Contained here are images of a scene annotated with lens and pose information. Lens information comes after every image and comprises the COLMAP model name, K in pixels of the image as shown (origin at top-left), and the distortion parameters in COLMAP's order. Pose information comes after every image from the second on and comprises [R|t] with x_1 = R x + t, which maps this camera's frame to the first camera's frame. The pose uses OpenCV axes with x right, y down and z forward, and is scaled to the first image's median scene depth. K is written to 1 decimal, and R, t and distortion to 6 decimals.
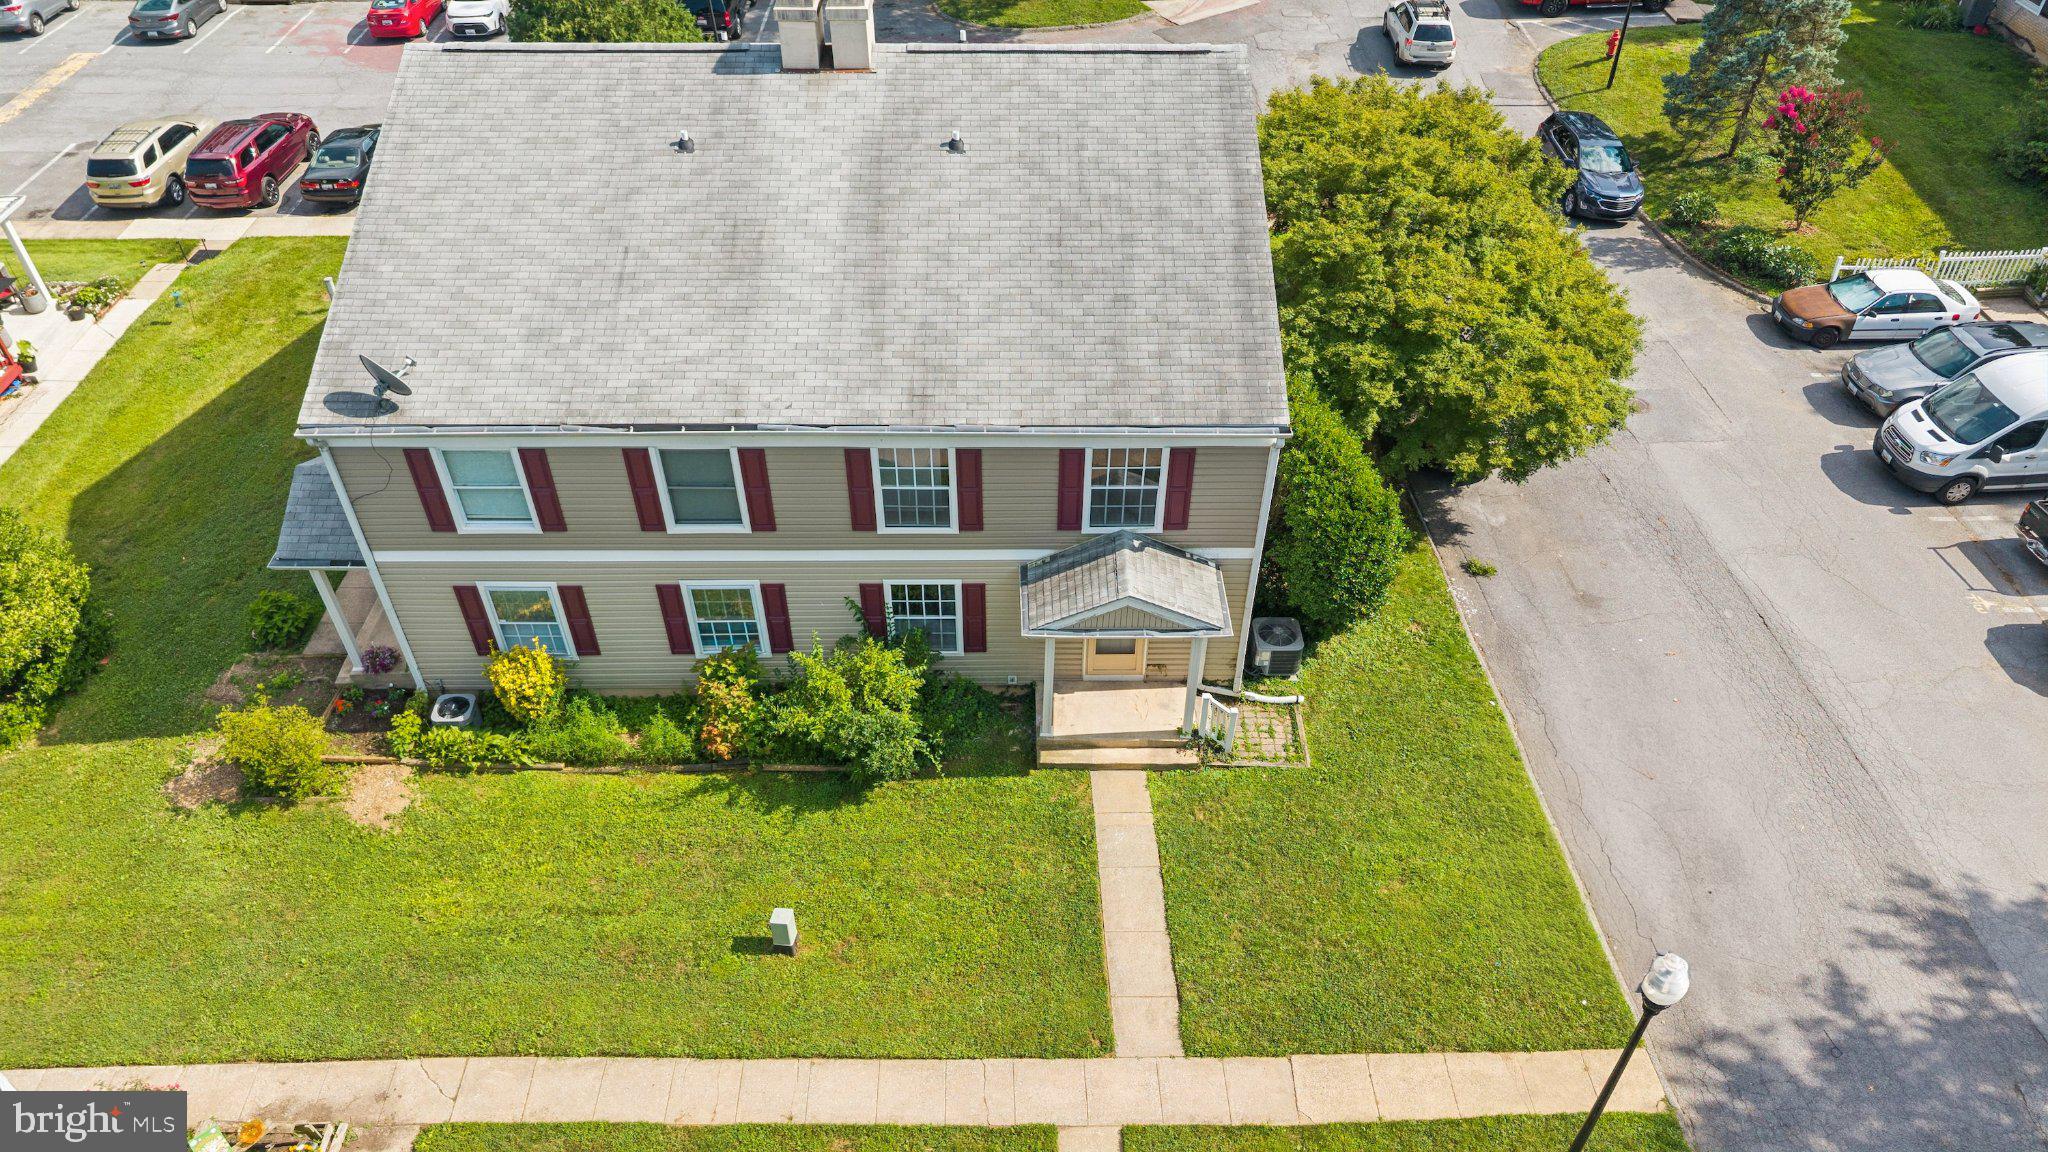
lens RADIAL K [[1367.2, 0, 1008.6], [0, 1367.2, 573.9], [0, 0, 1]] dist [-0.000026, -0.004412]
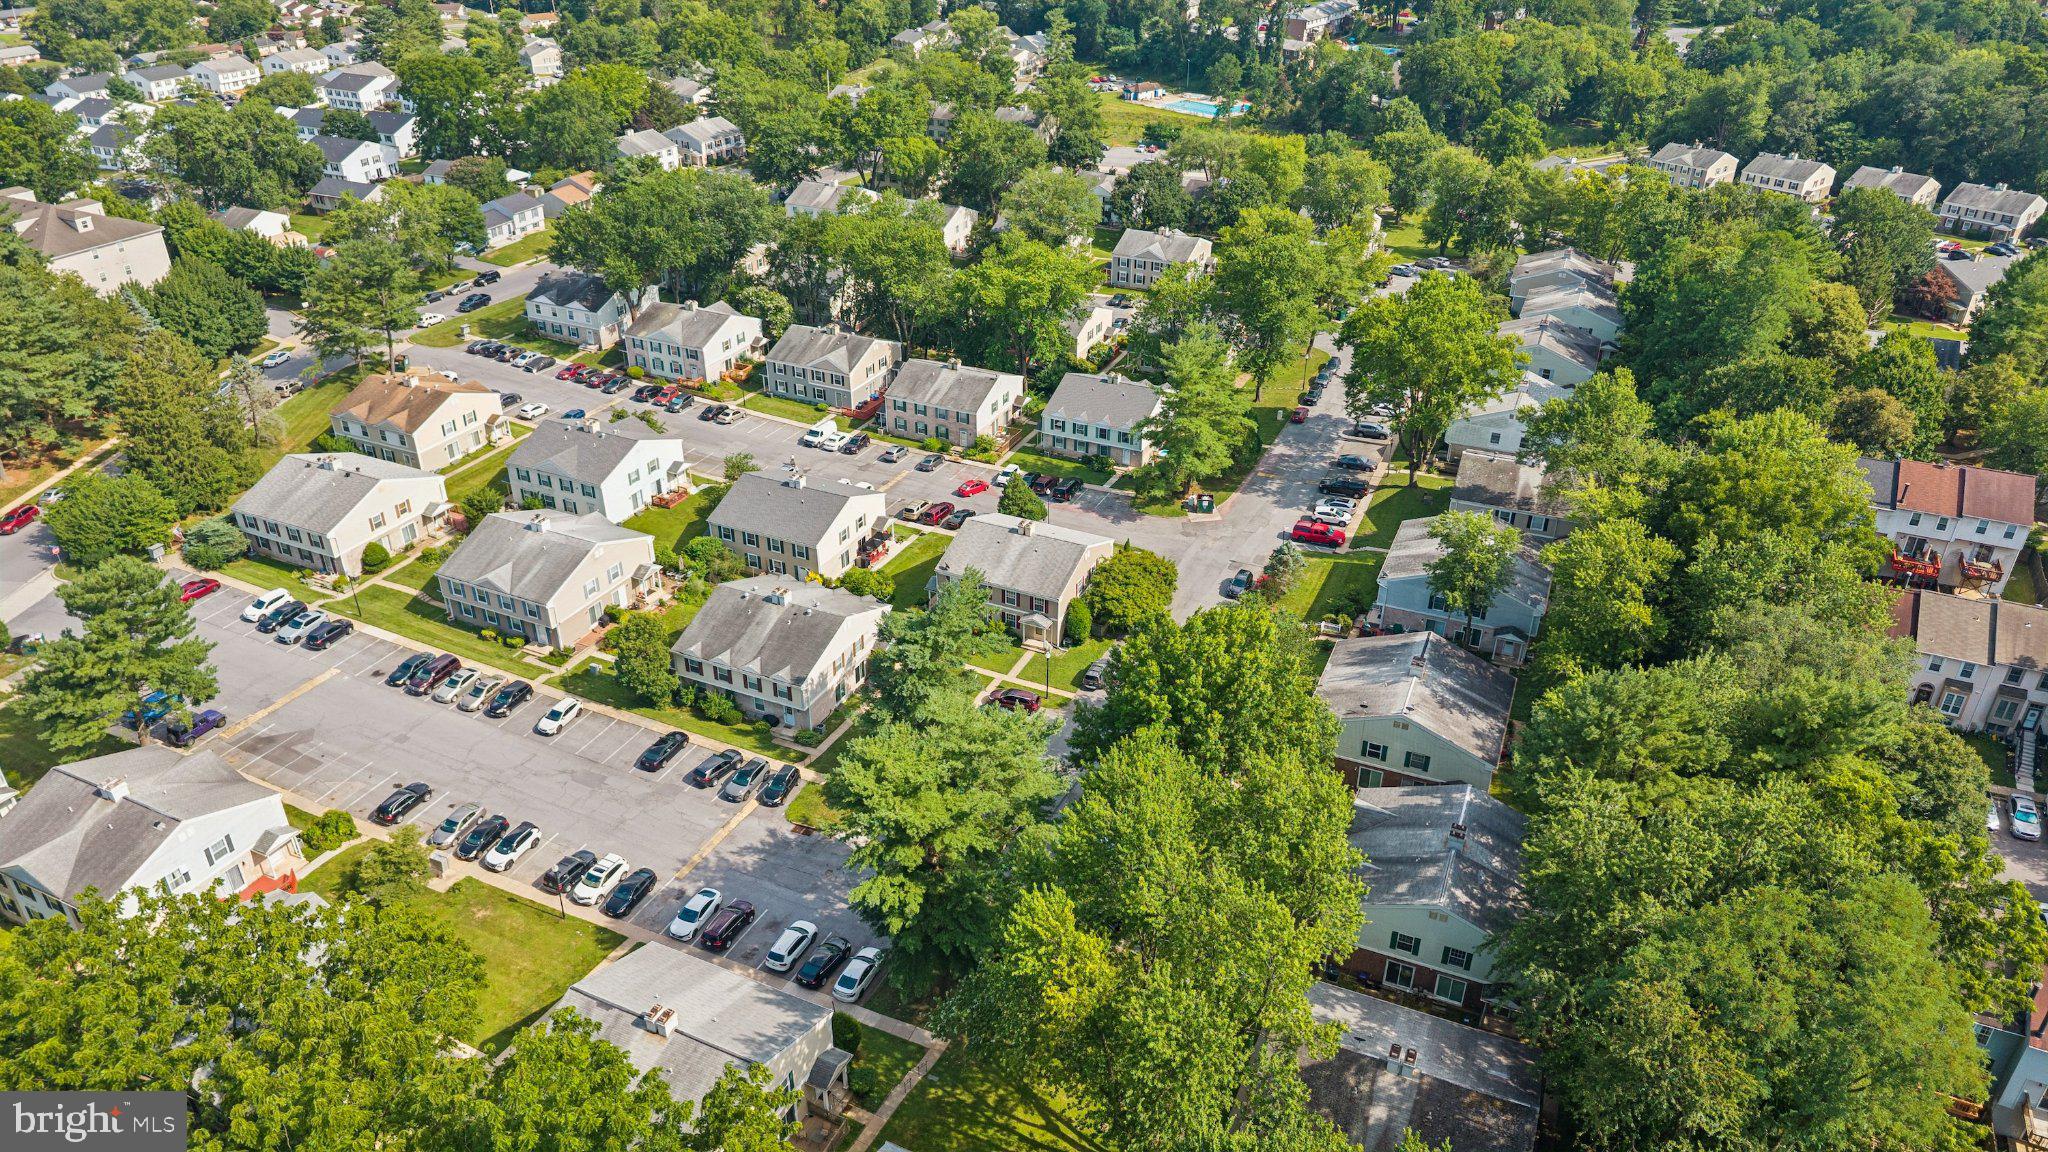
lens RADIAL K [[1237.8, 0, 1024.0], [0, 1237.8, 576.0], [0, 0, 1]] dist [0.000644, -0.000894]
pose [[0.900262, 0.217048, -0.377384, 2.135871], [-0.292791, 0.943384, -0.155886, 0.723422], [0.322183, 0.250833, 0.912842, -4.313782]]
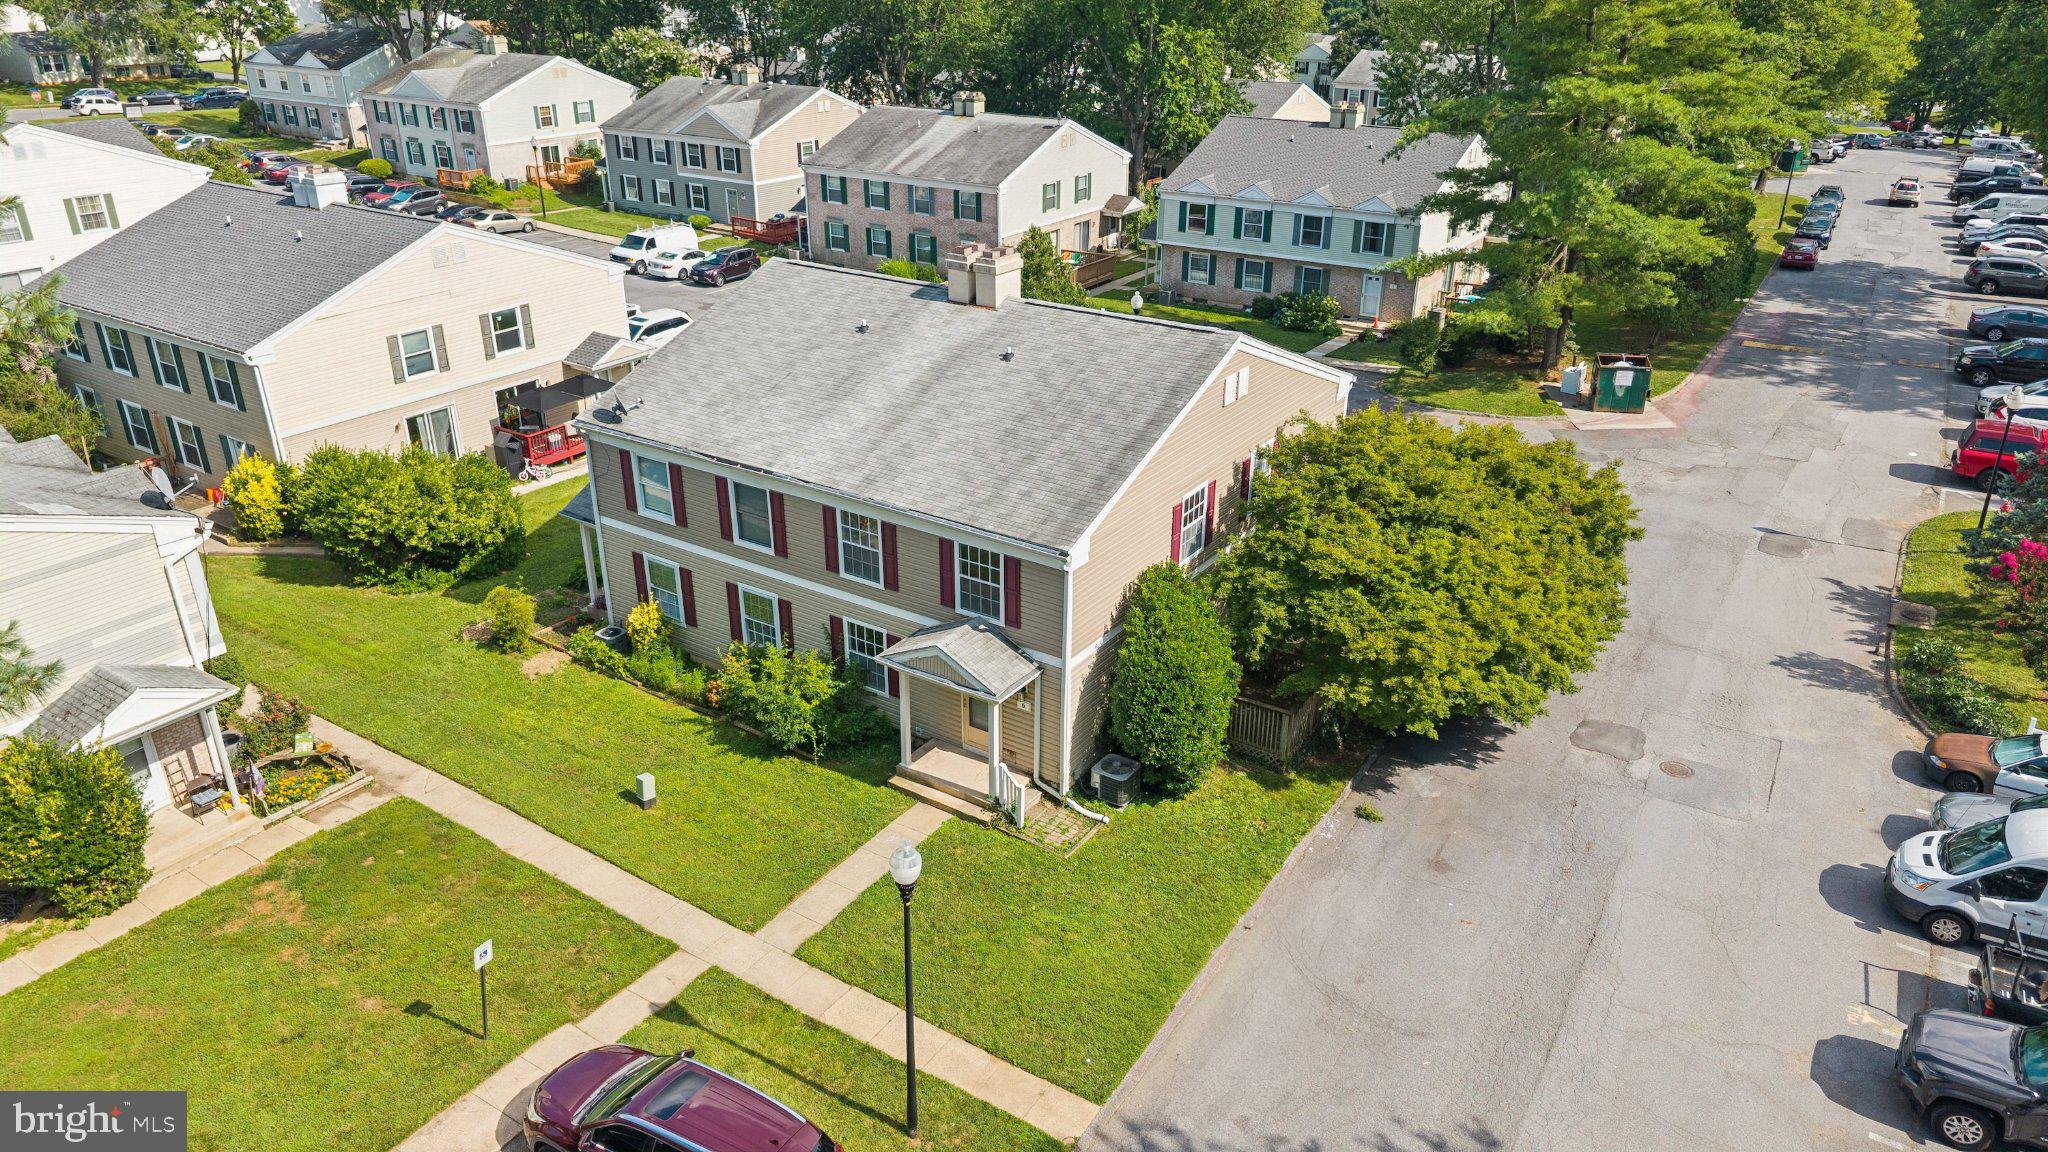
lens RADIAL K [[1364.3, 0, 1026.0], [0, 1364.3, 544.0], [0, 0, 1]] dist [0.001210, -0.002471]
pose [[0.830005, 0.225002, -0.510358, 0.756335], [-0.373193, 0.904053, -0.208361, 0.157562], [0.414509, 0.363403, 0.834338, -0.119010]]
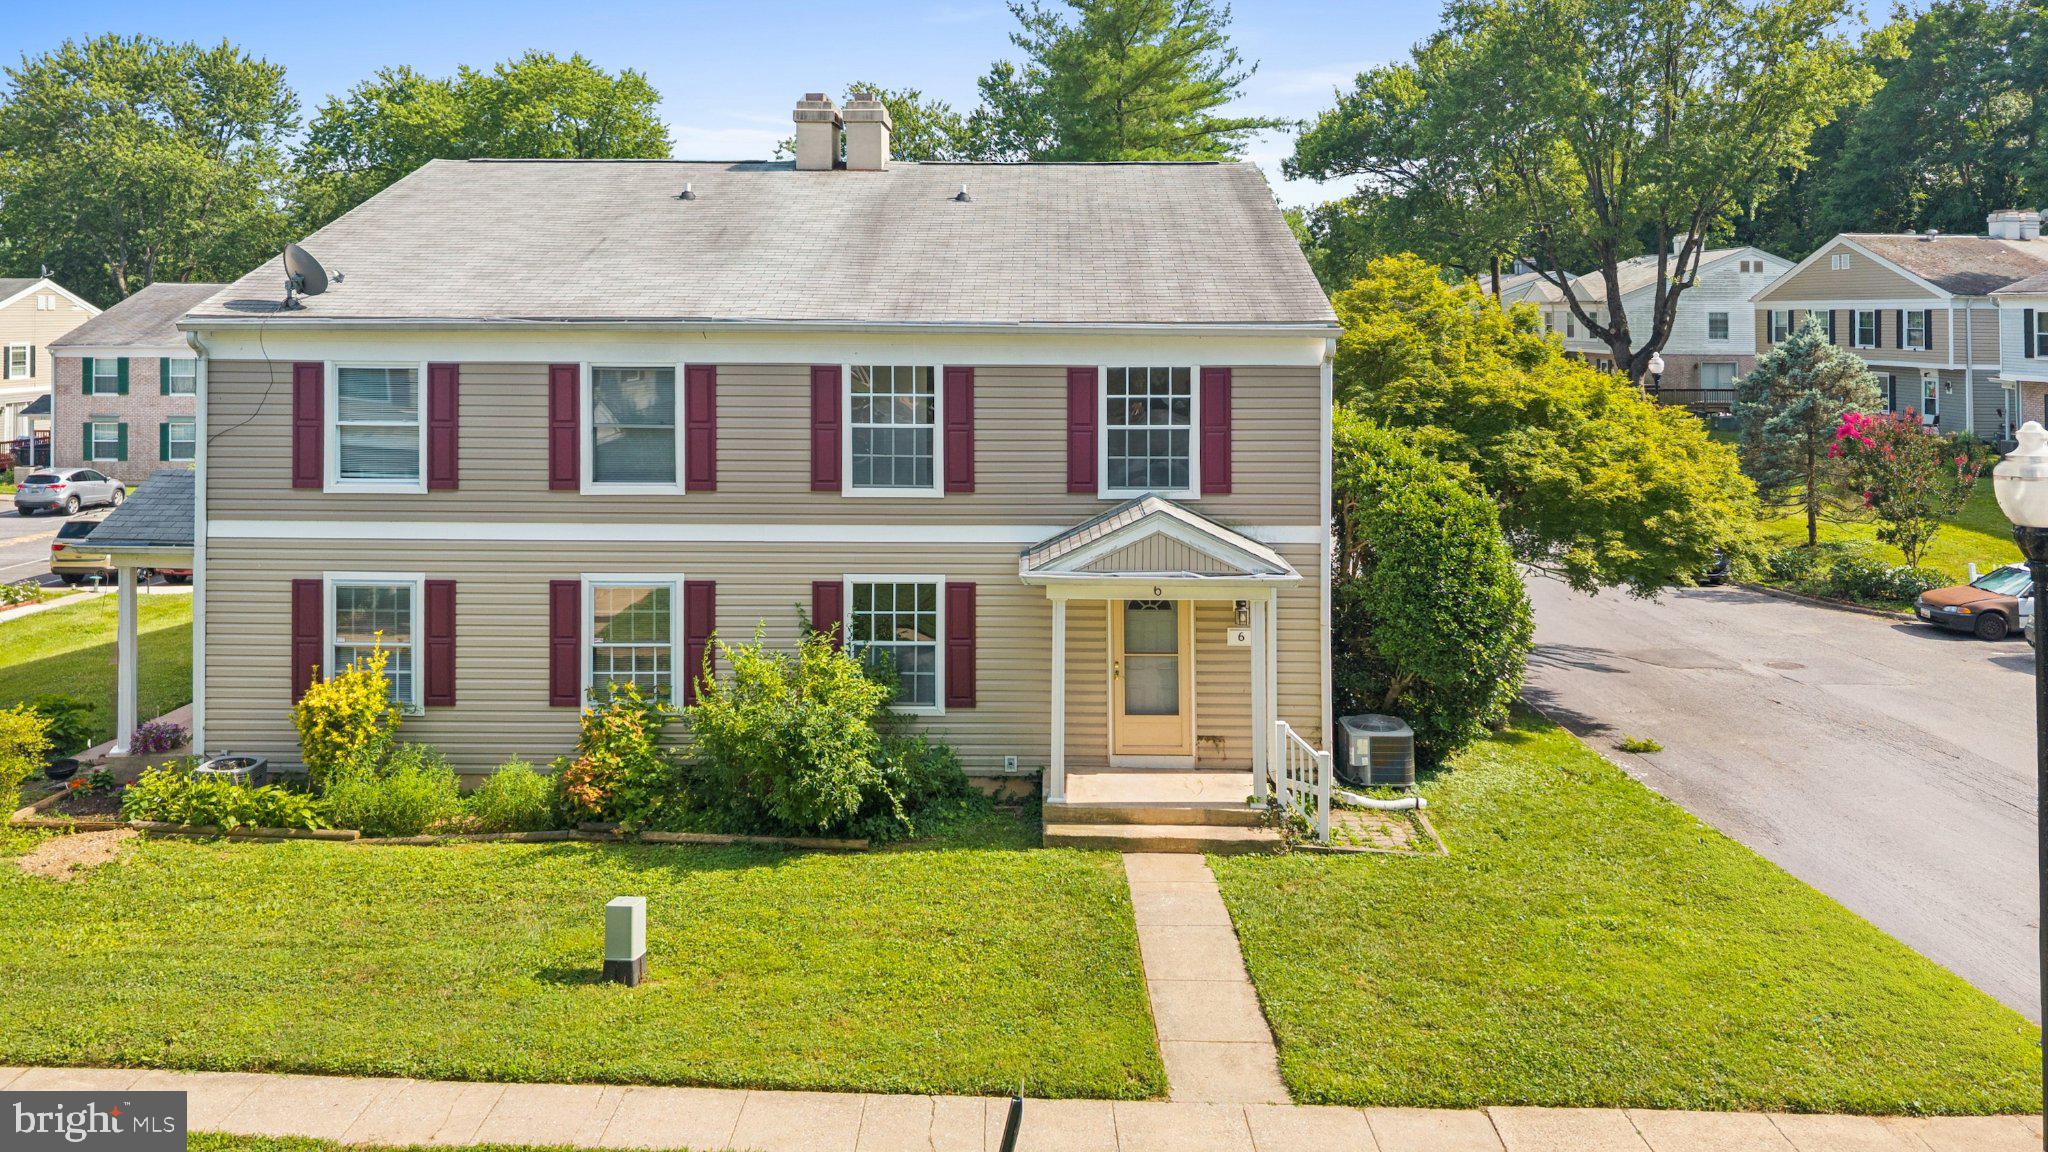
lens RADIAL K [[1429.1, 0, 1004.3], [0, 1429.1, 282.4], [0, 0, 1]] dist [-0.000870, -0.000383]
pose [[0.999518, 0.002109, -0.030966, 0.023241], [-0.022518, 0.735890, -0.676726, 0.422359], [0.021360, 0.677098, 0.735583, 0.292417]]
